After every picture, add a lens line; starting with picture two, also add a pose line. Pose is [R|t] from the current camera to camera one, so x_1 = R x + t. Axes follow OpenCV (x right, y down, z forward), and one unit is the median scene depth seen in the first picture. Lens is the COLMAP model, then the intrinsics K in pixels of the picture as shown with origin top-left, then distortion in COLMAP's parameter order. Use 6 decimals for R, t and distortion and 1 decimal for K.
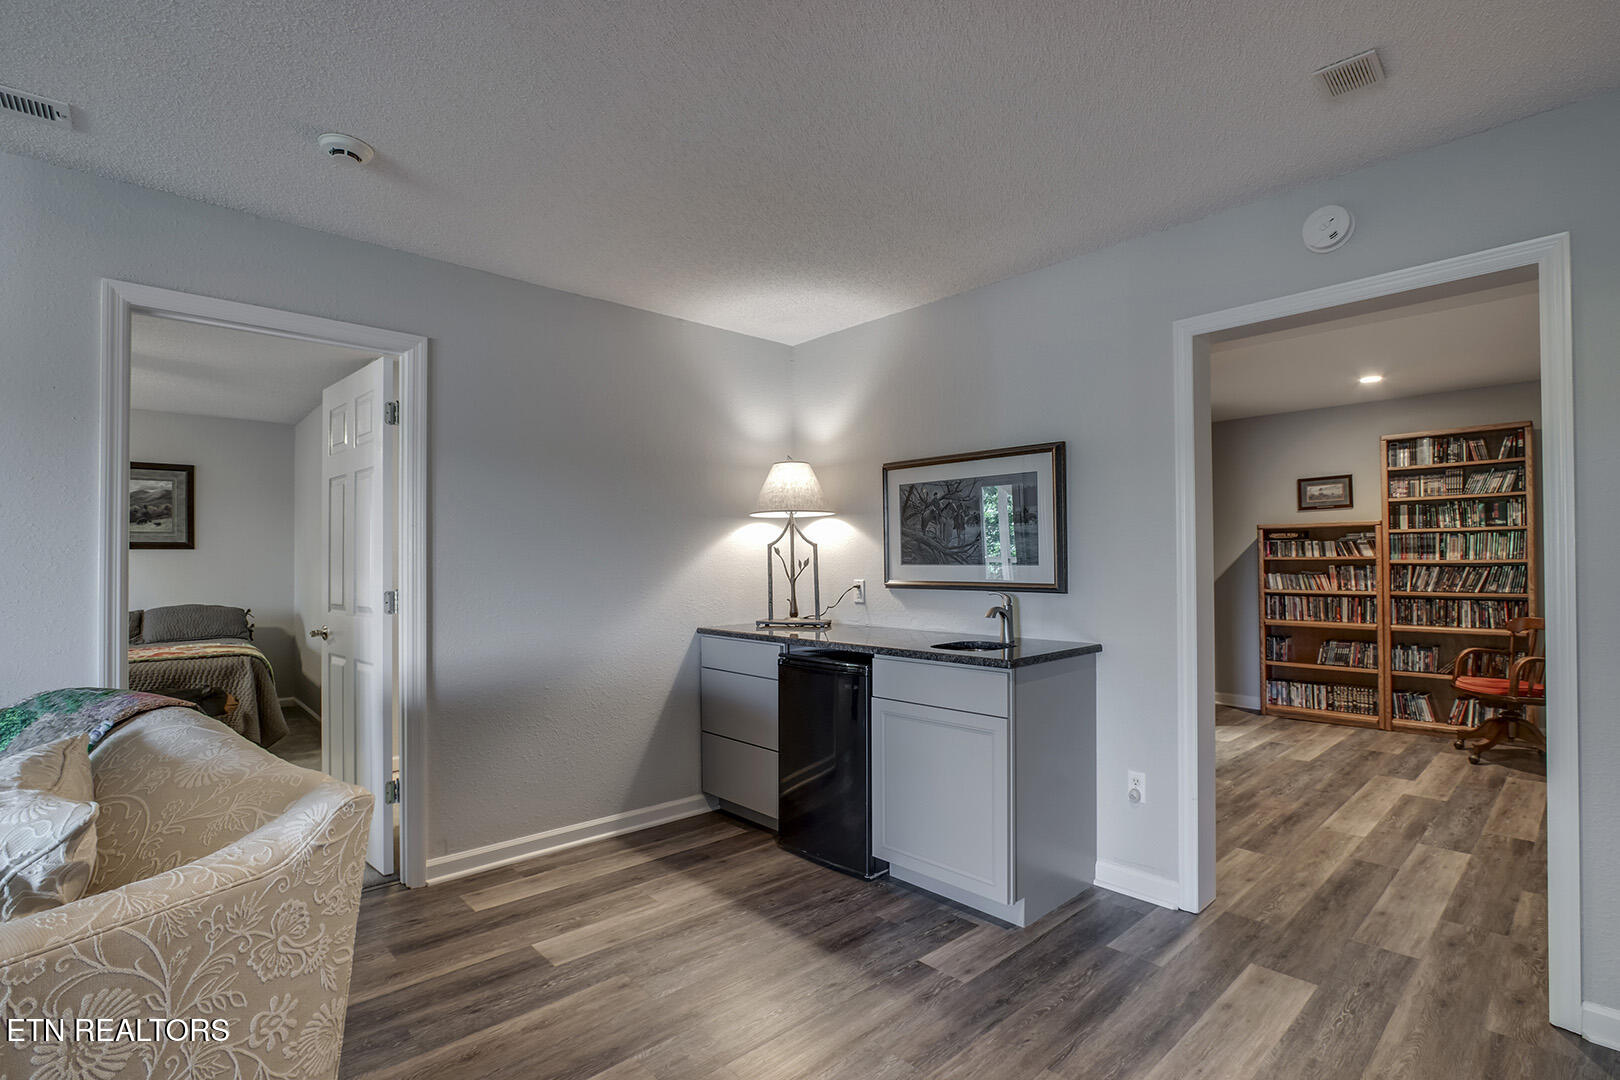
lens RADIAL K [[757.1, 0, 812.6], [0, 757.1, 550.3], [0, 0, 1]] dist [-0.028176, 0.006918]
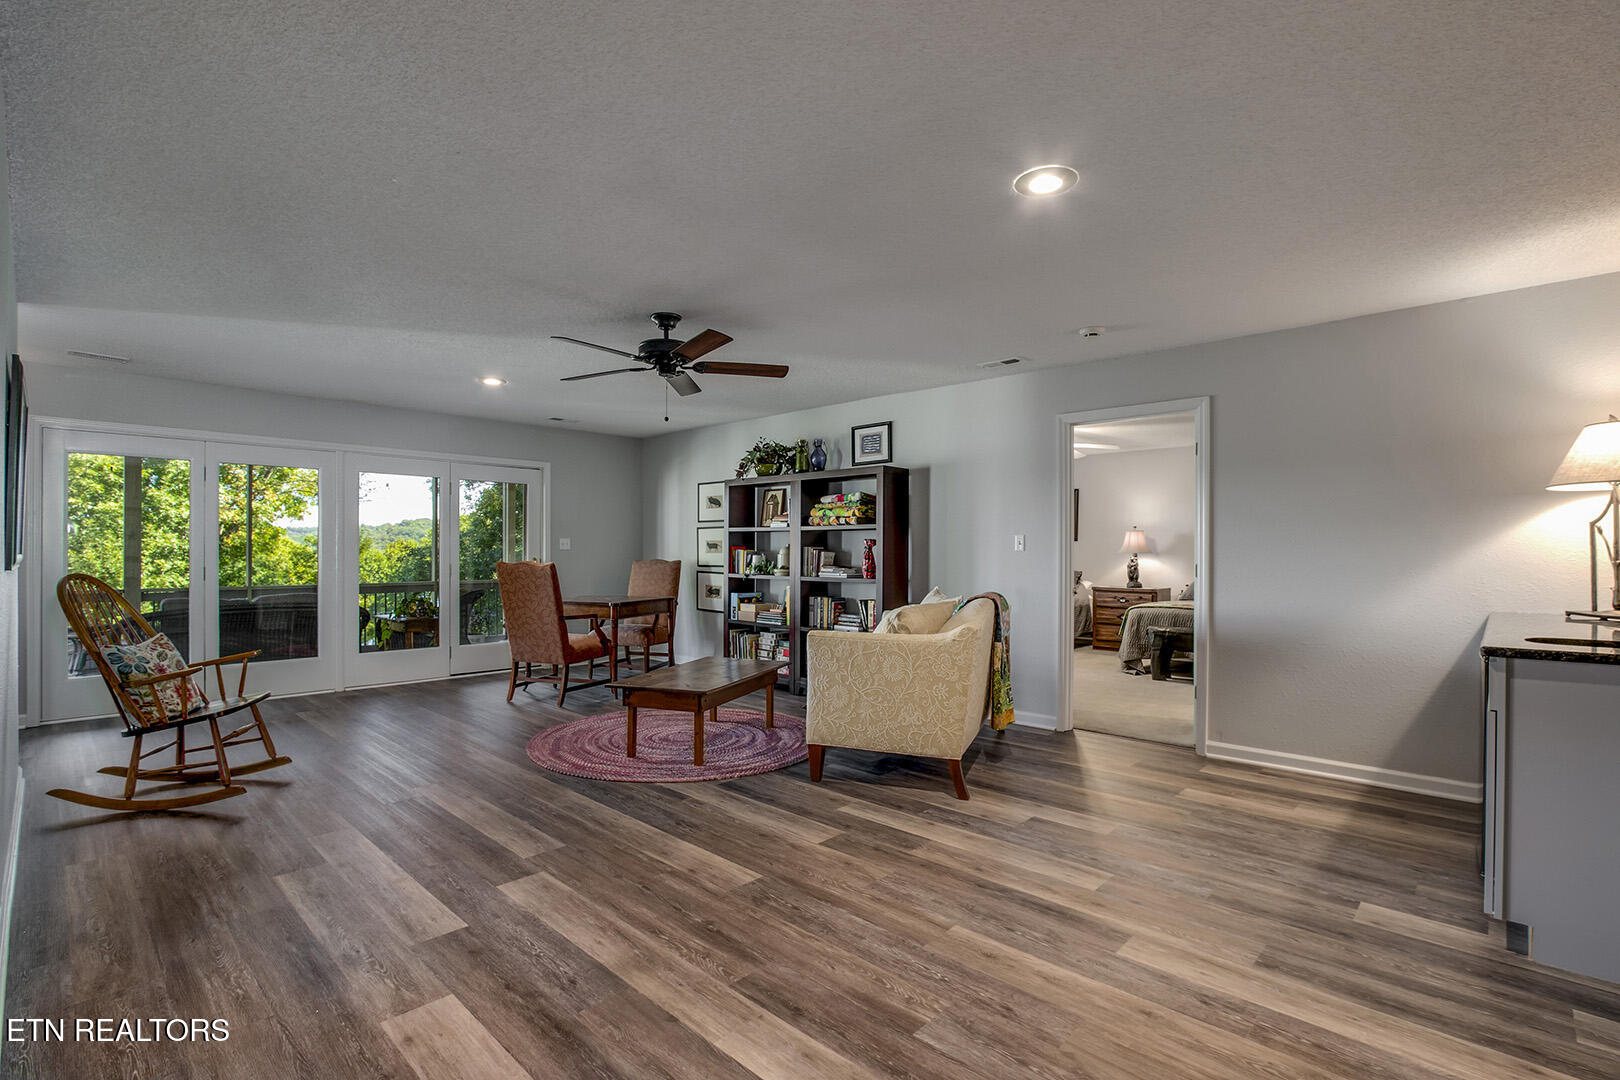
lens RADIAL K [[757.1, 0, 812.6], [0, 757.1, 550.3], [0, 0, 1]] dist [-0.028176, 0.006918]
pose [[0.062135, 0.001964, -0.998066, 0.717975], [0.014953, 0.999884, 0.002899, 0.007672], [0.997956, -0.015104, 0.062099, 0.081006]]
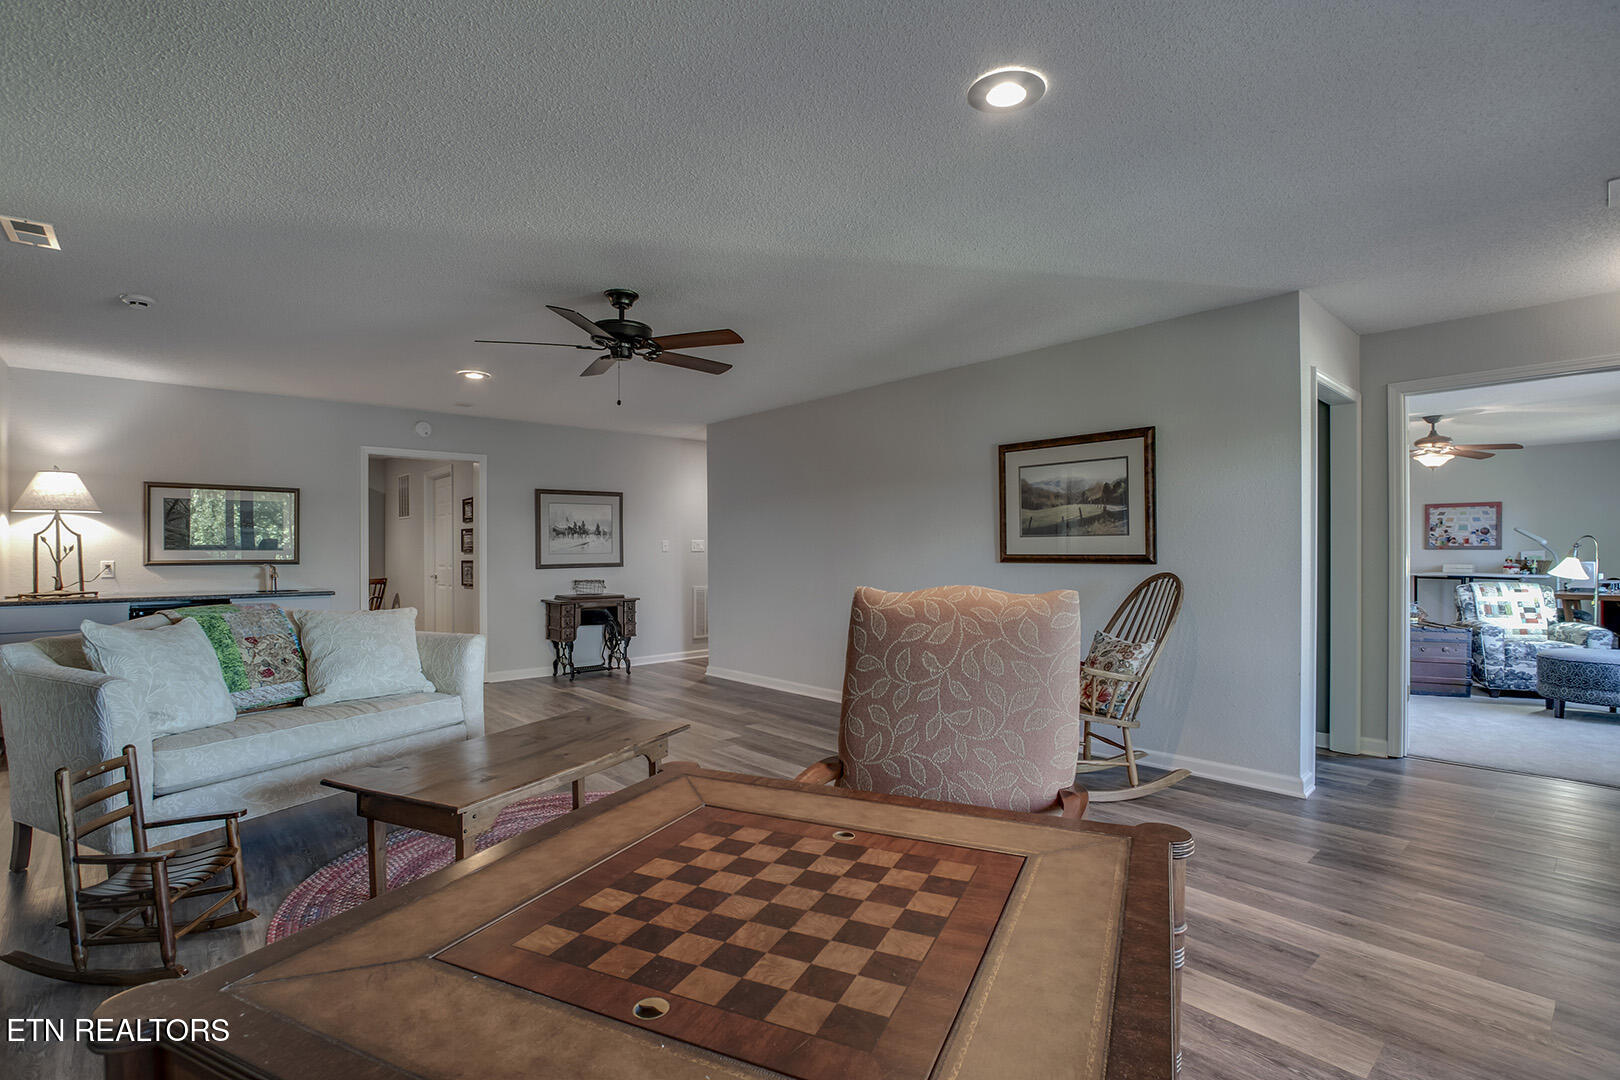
lens RADIAL K [[757.1, 0, 812.6], [0, 757.1, 550.3], [0, 0, 1]] dist [-0.028176, 0.006918]
pose [[0.013557, 0.004299, 0.999899, -1.275466], [-0.013984, 0.999894, -0.004110, 0.006734], [-0.999810, -0.013927, 0.013616, -0.307971]]
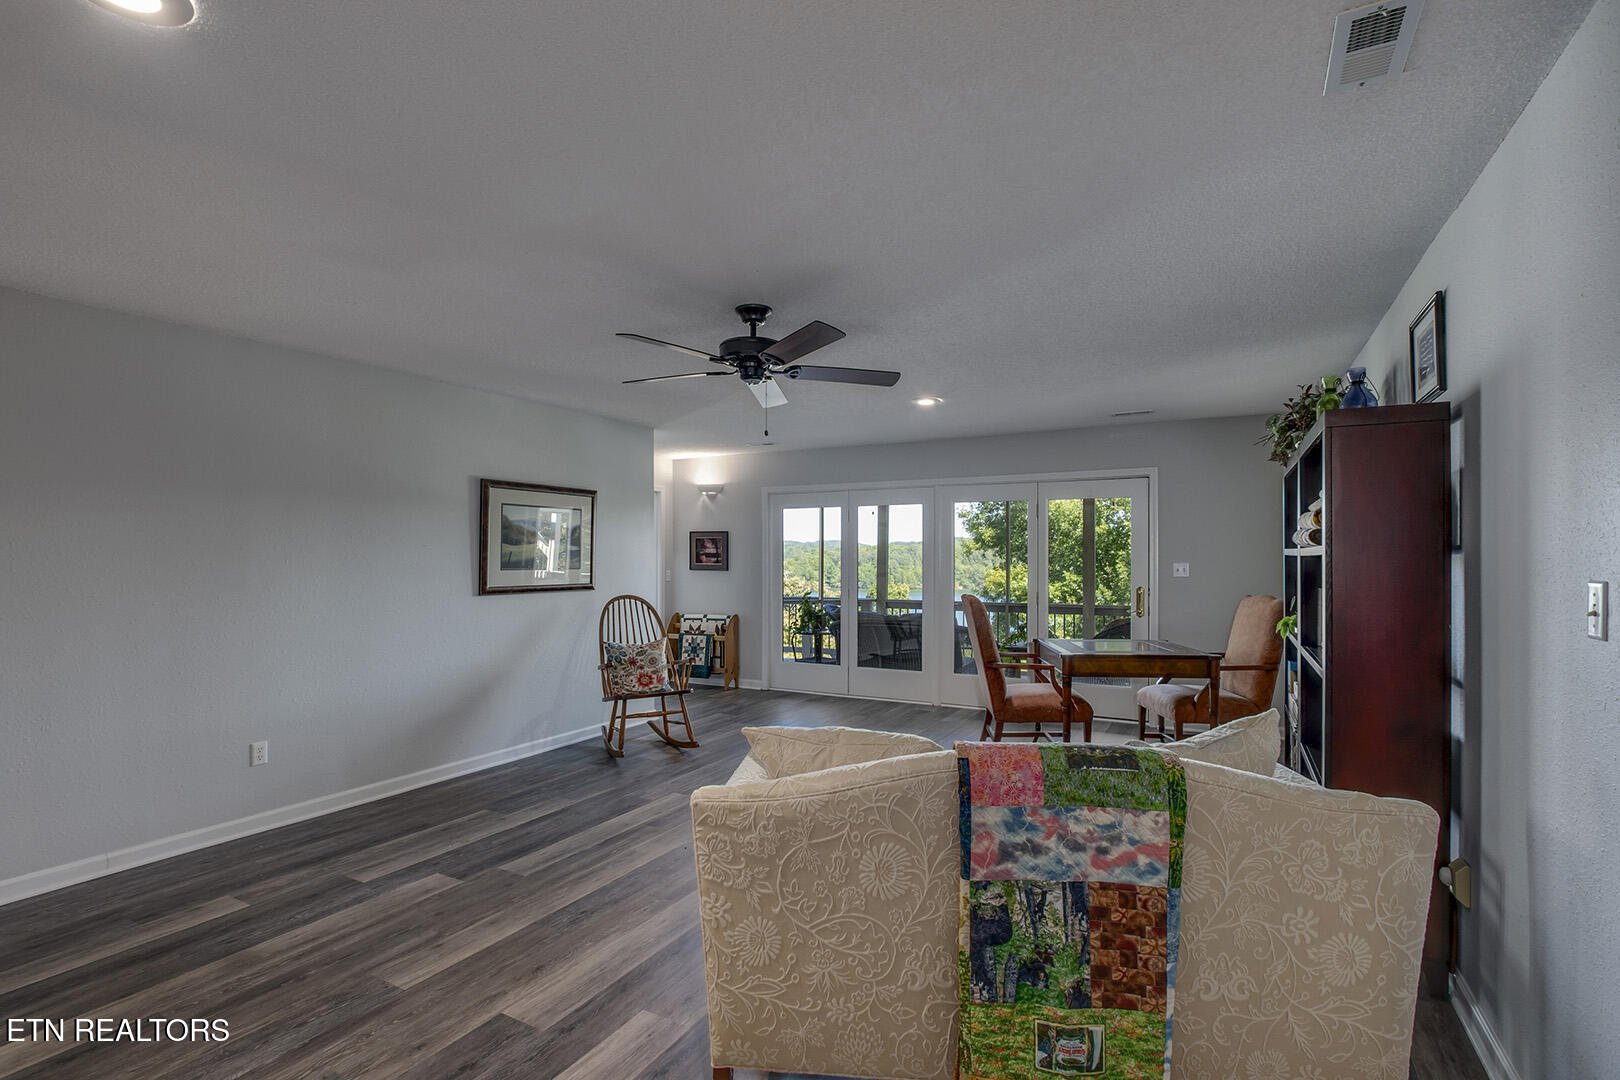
lens RADIAL K [[757.1, 0, 812.6], [0, 757.1, 550.3], [0, 0, 1]] dist [-0.028176, 0.006918]
pose [[-0.948750, 0.000106, -0.316028, -0.129094], [0.008880, 0.999614, -0.026324, -0.020116], [0.315903, -0.027781, -0.948385, 0.769620]]
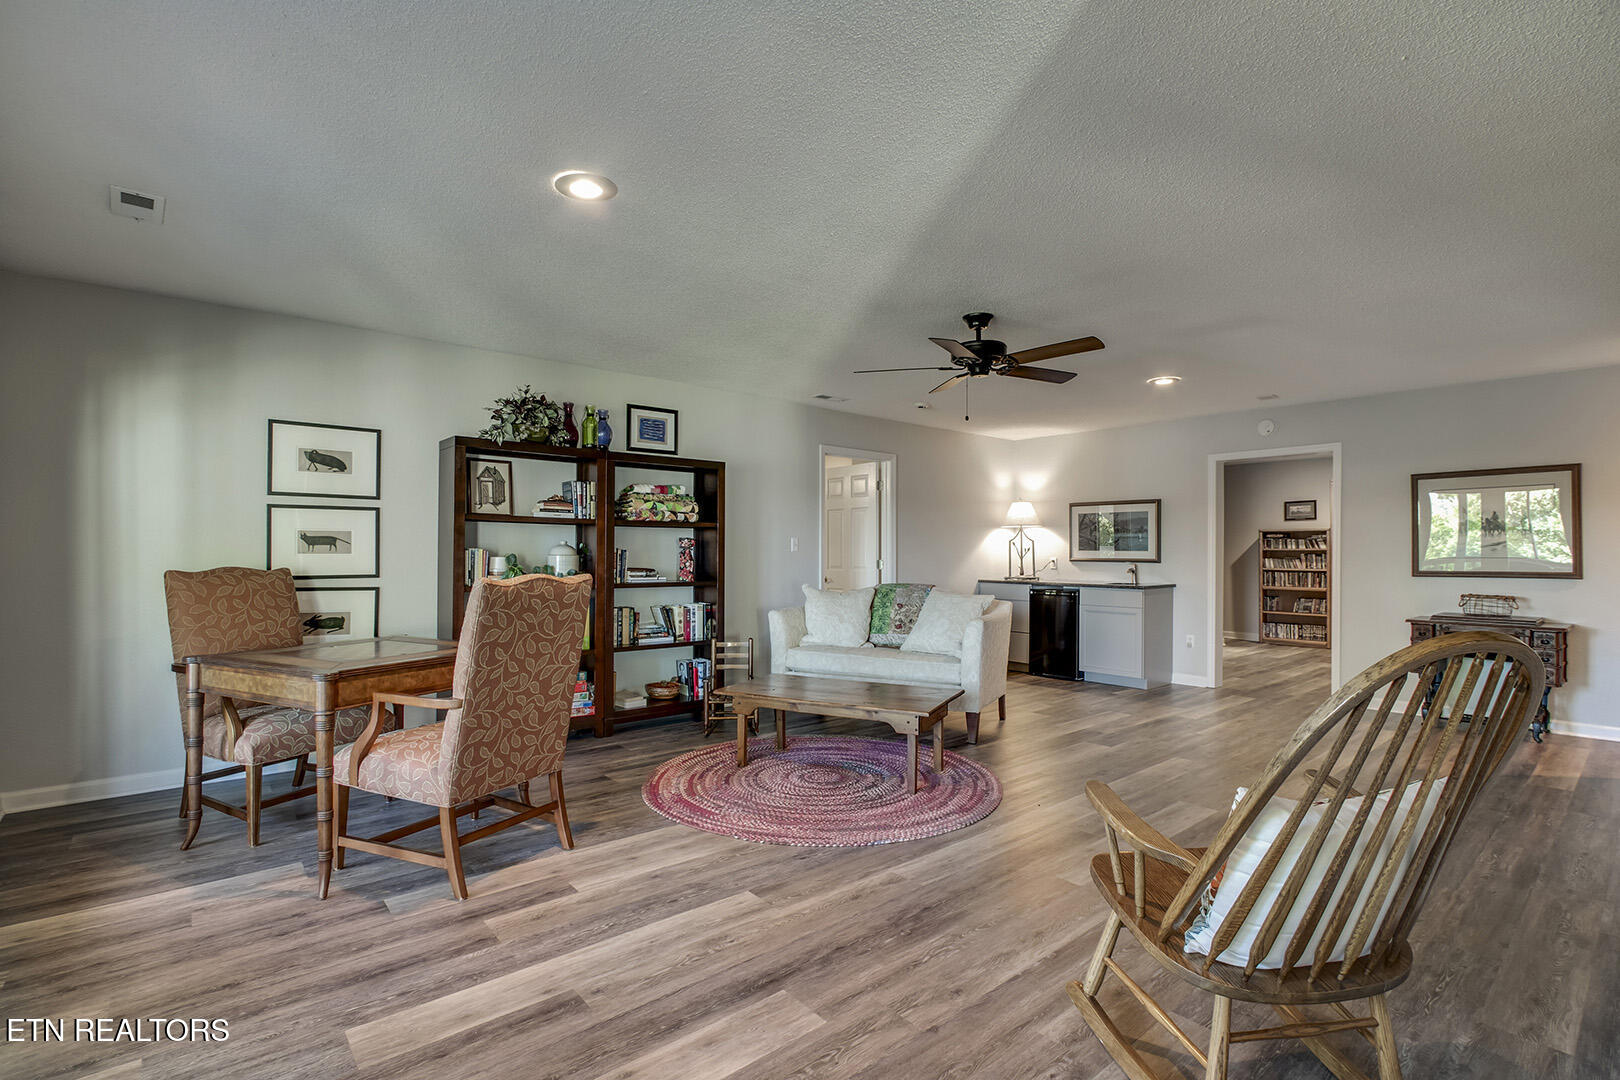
lens RADIAL K [[757.1, 0, 812.6], [0, 757.1, 550.3], [0, 0, 1]] dist [-0.028176, 0.006918]
pose [[0.999233, 0.008011, -0.038323, -0.518962], [-0.007383, 0.999837, 0.016502, -0.011183], [0.038449, -0.016207, 0.999129, -1.093482]]
